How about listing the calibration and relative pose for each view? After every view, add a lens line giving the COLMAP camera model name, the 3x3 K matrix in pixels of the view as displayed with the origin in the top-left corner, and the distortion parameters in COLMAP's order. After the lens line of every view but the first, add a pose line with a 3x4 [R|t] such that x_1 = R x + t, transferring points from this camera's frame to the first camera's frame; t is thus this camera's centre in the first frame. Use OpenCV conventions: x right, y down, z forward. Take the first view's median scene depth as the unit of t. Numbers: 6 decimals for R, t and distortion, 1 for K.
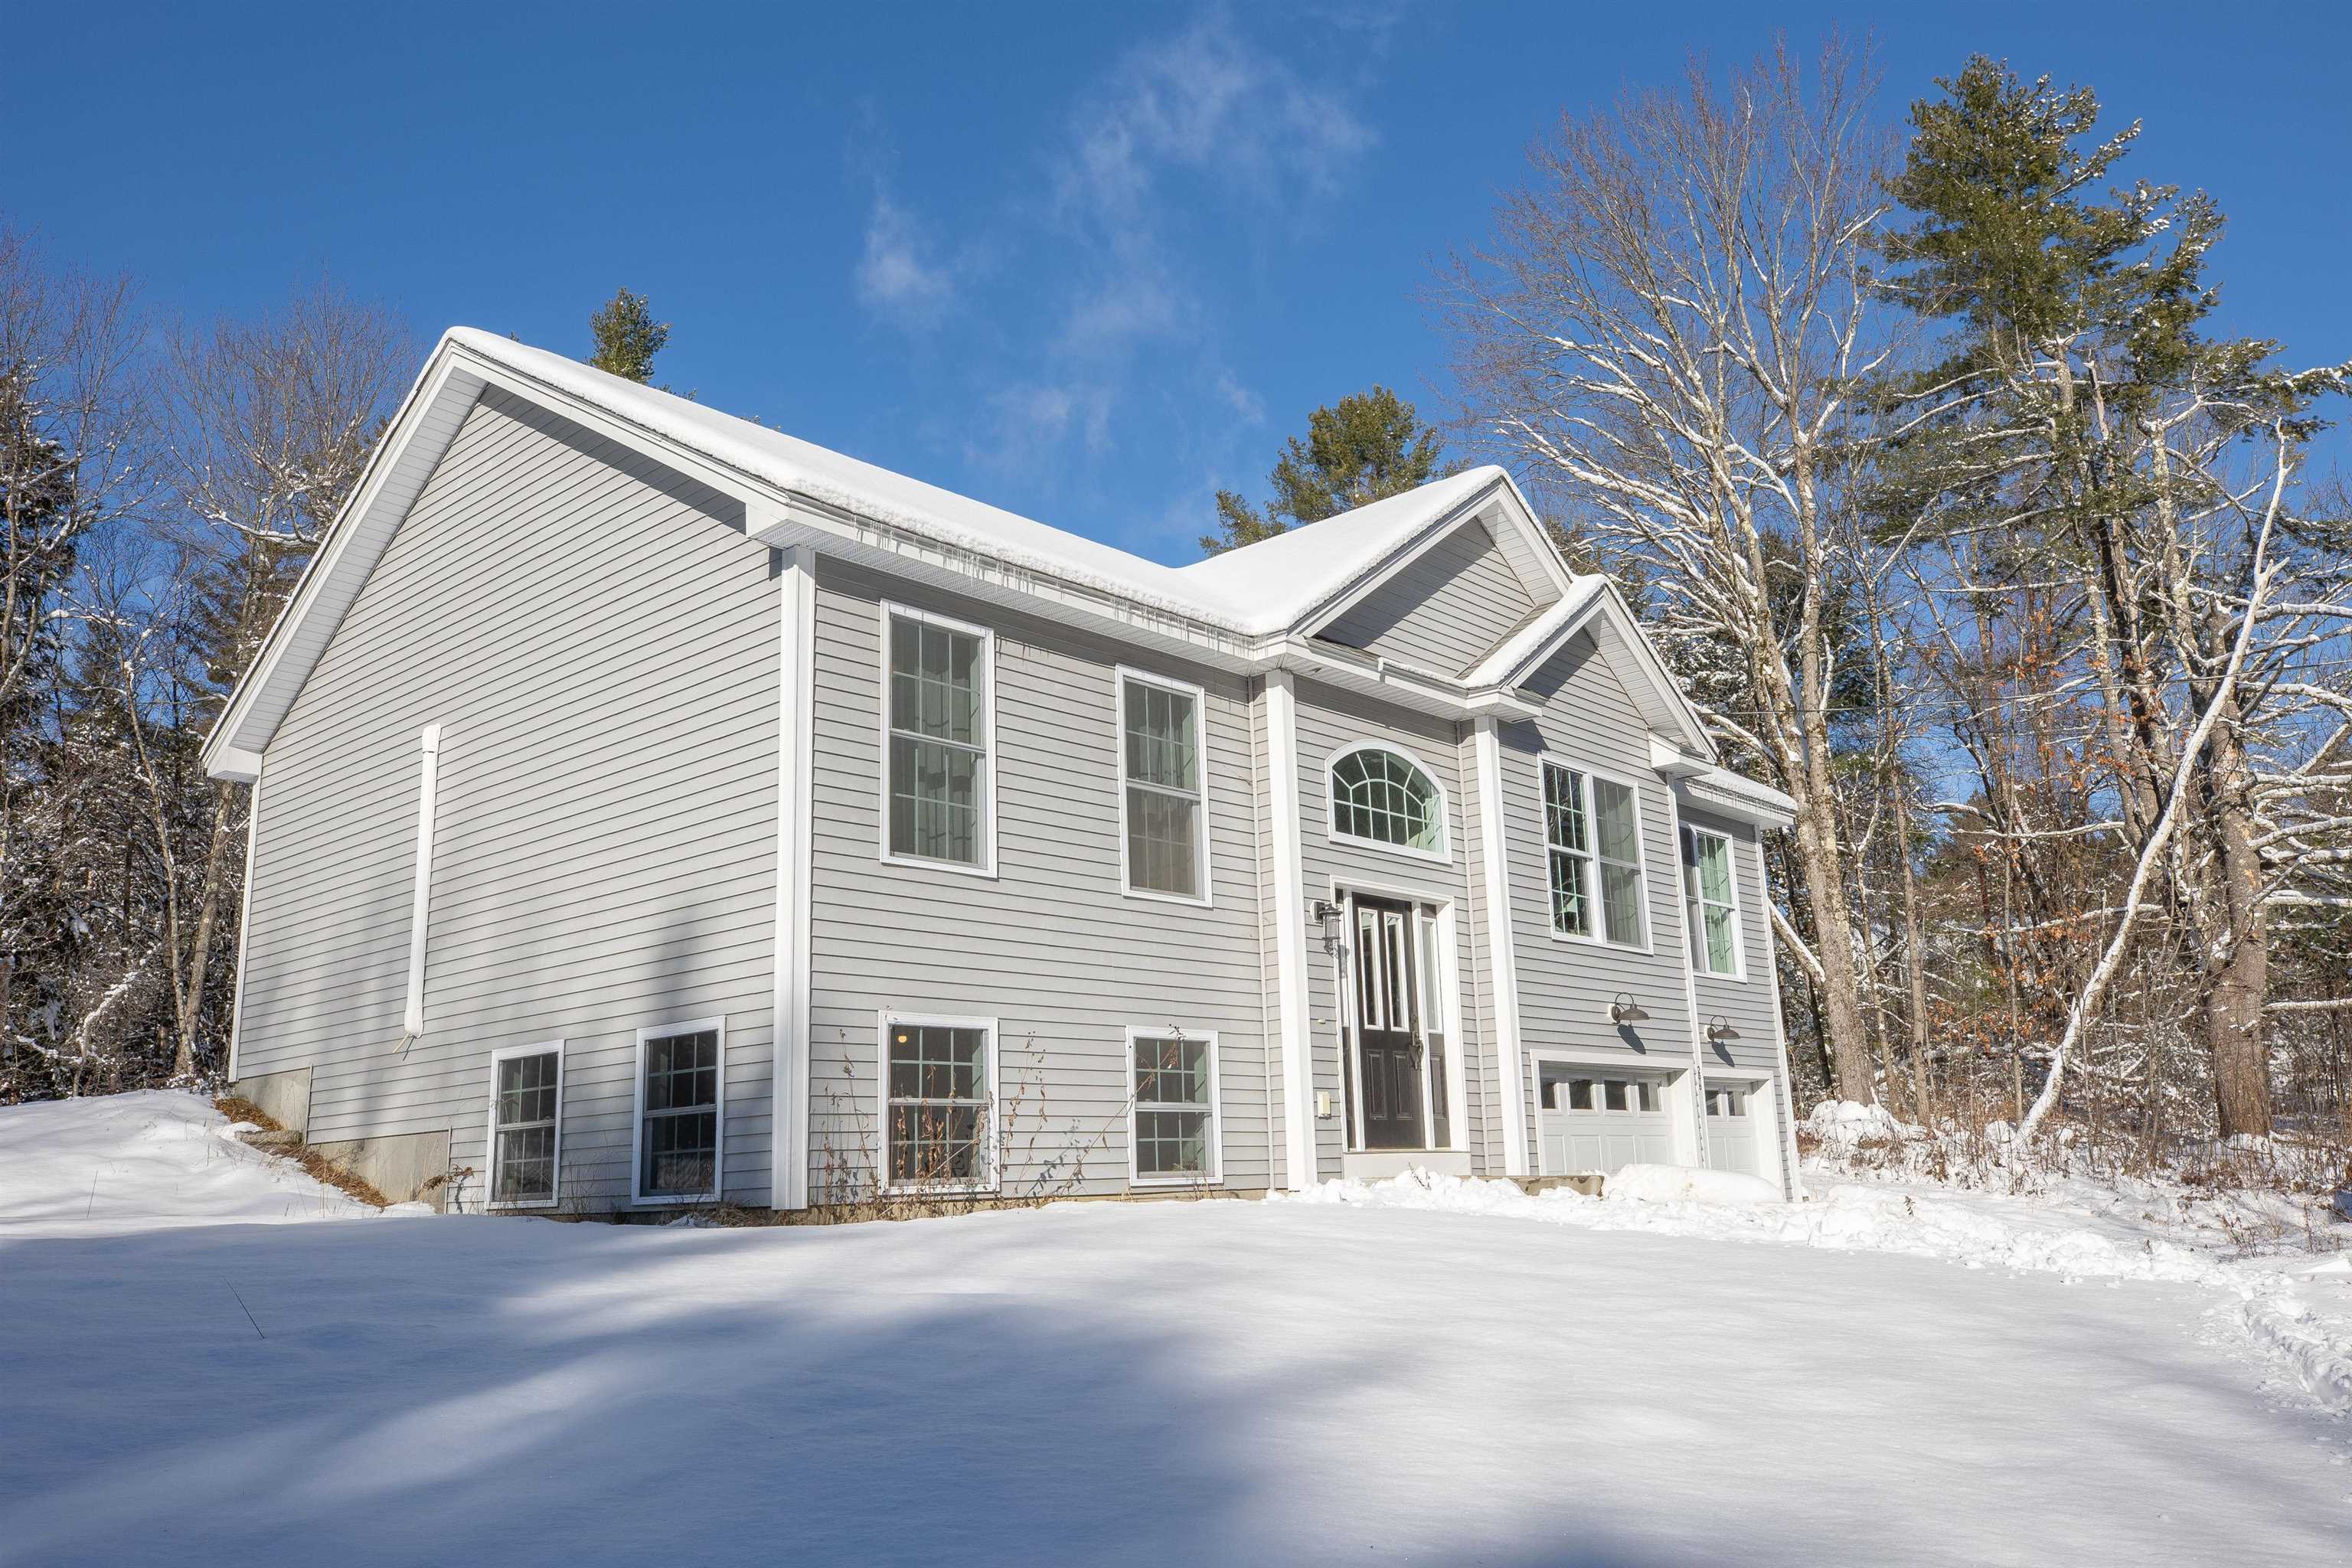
lens RADIAL K [[1739.7, 0, 1174.5], [0, 1739.7, 783.9], [0, 0, 1]] dist [-0.001032, 0.022621]
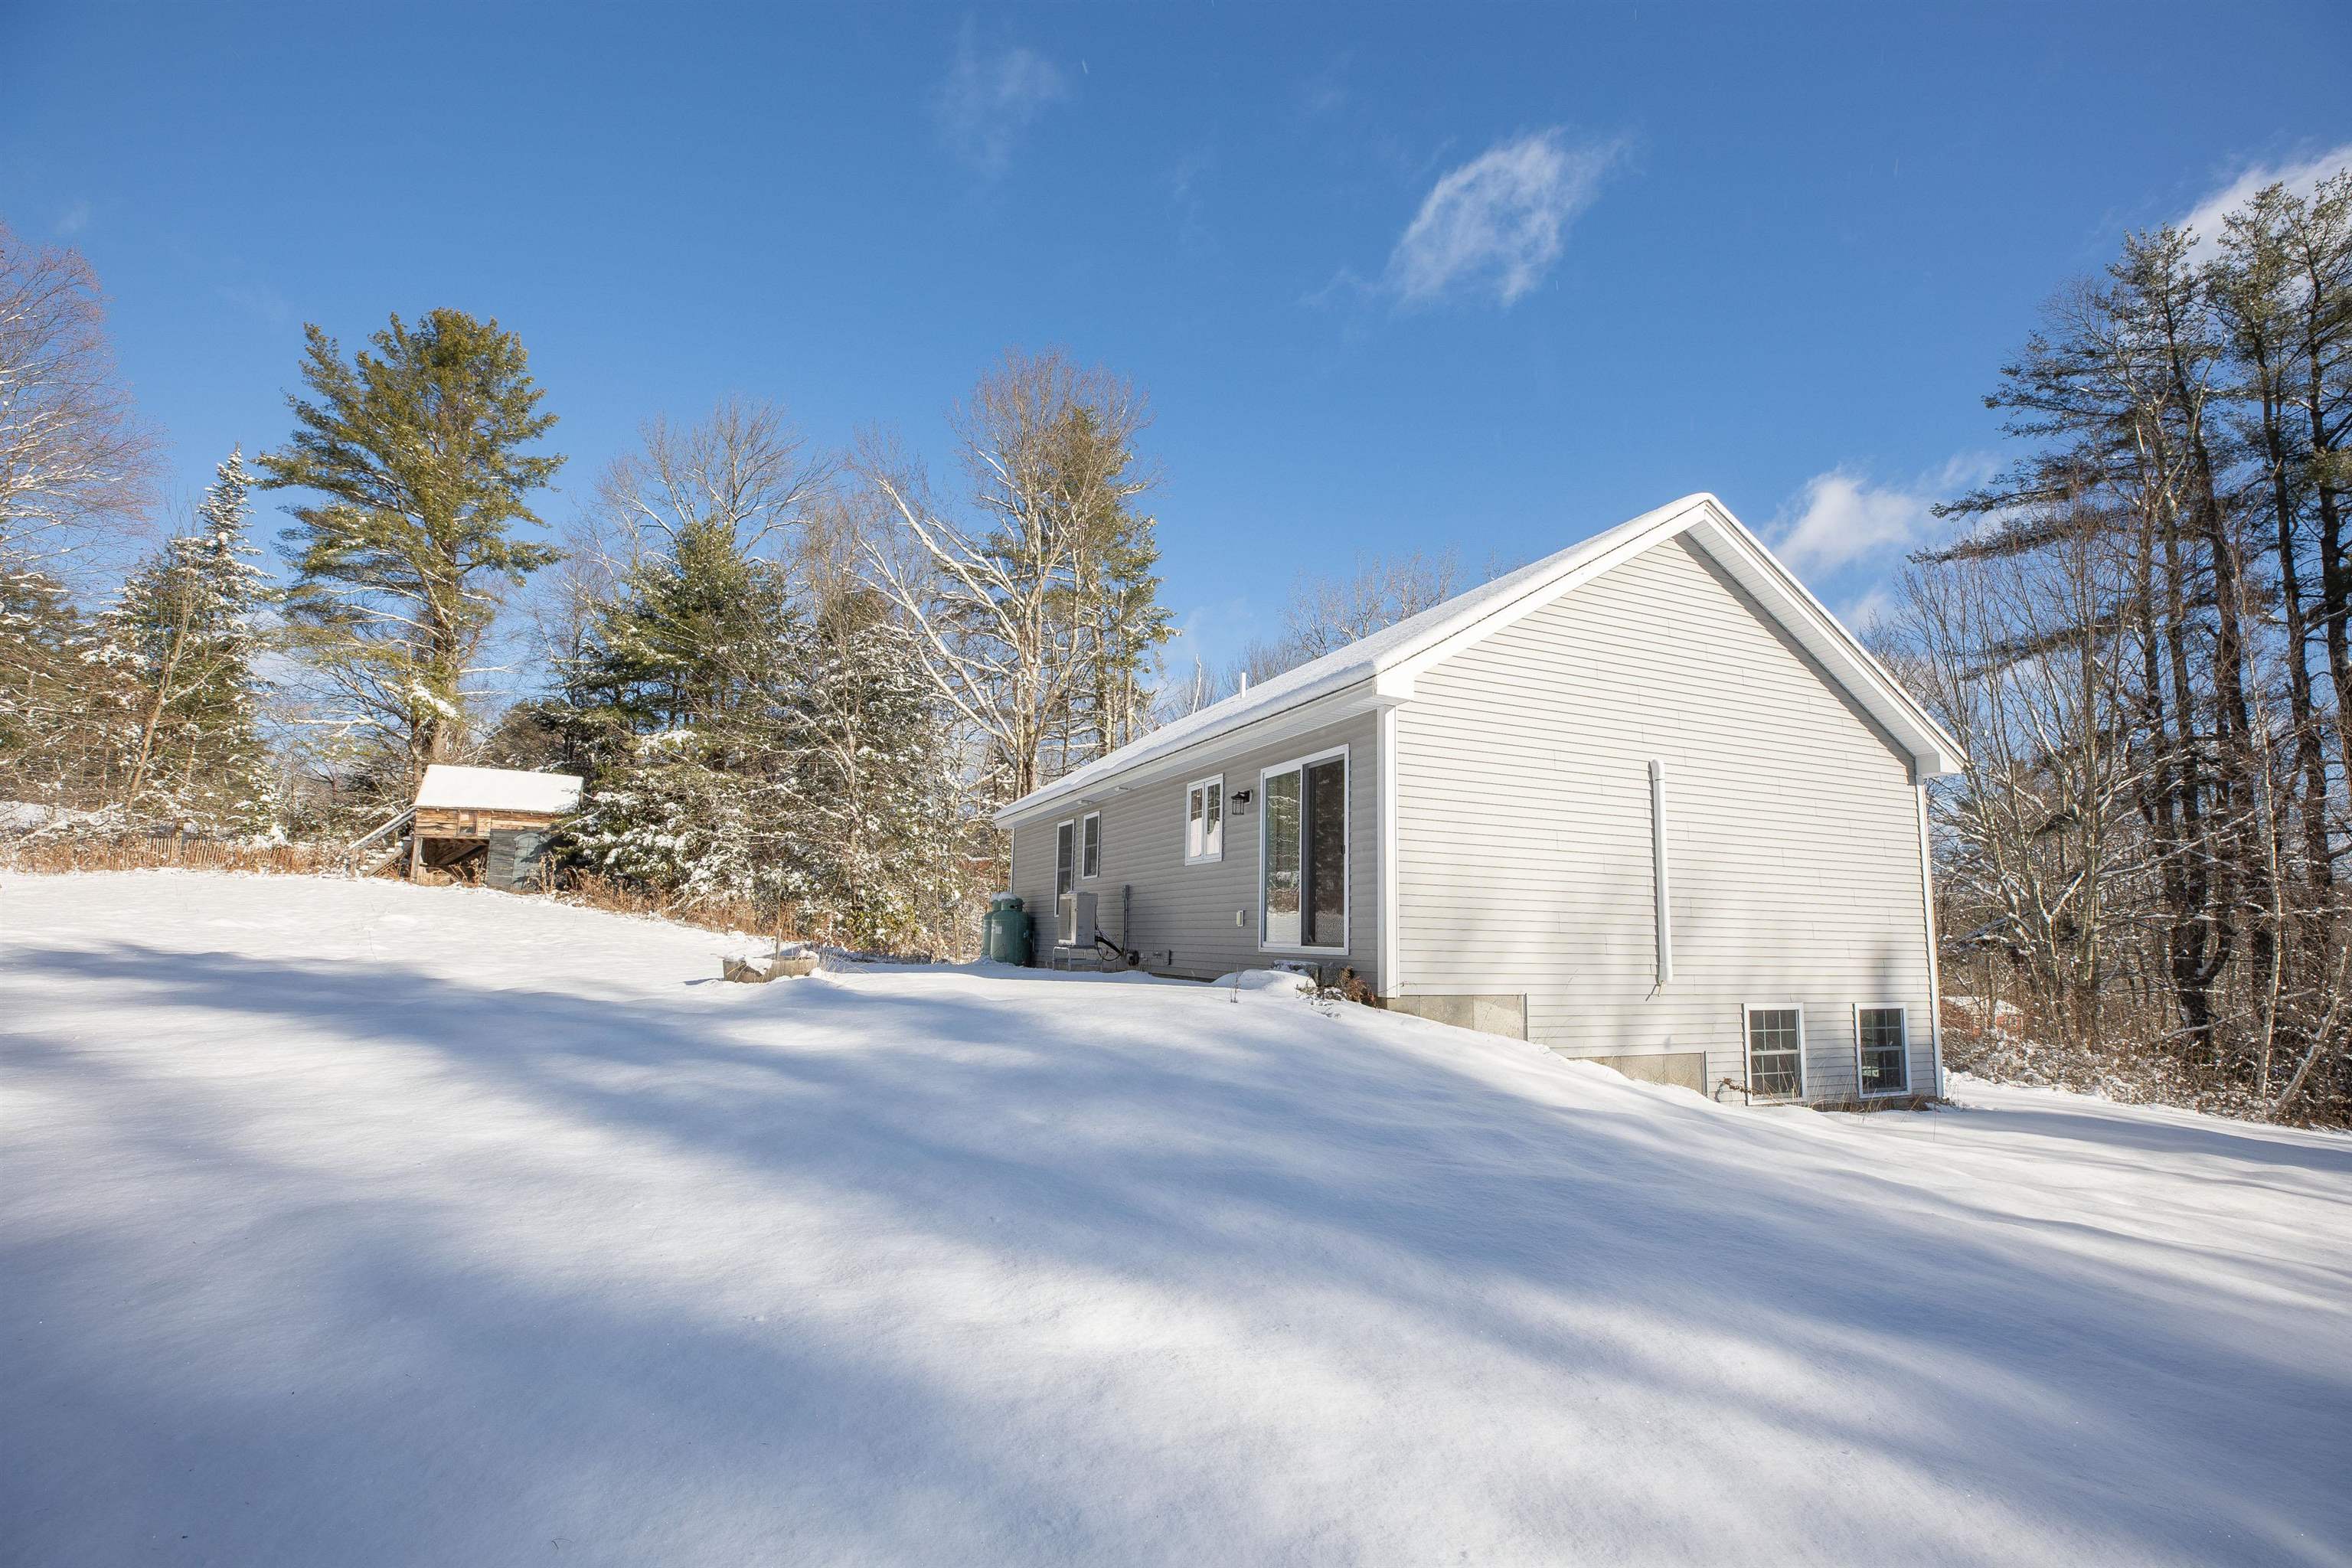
lens RADIAL K [[1068.6, 0, 1173.1], [0, 1068.6, 797.1], [0, 0, 1]] dist [-0.038995, 0.008743]
pose [[0.435550, 0.164327, 0.885038, -1.650223], [-0.238438, 0.969138, -0.062601, 0.175335], [-0.868011, -0.183760, 0.461290, 1.173366]]
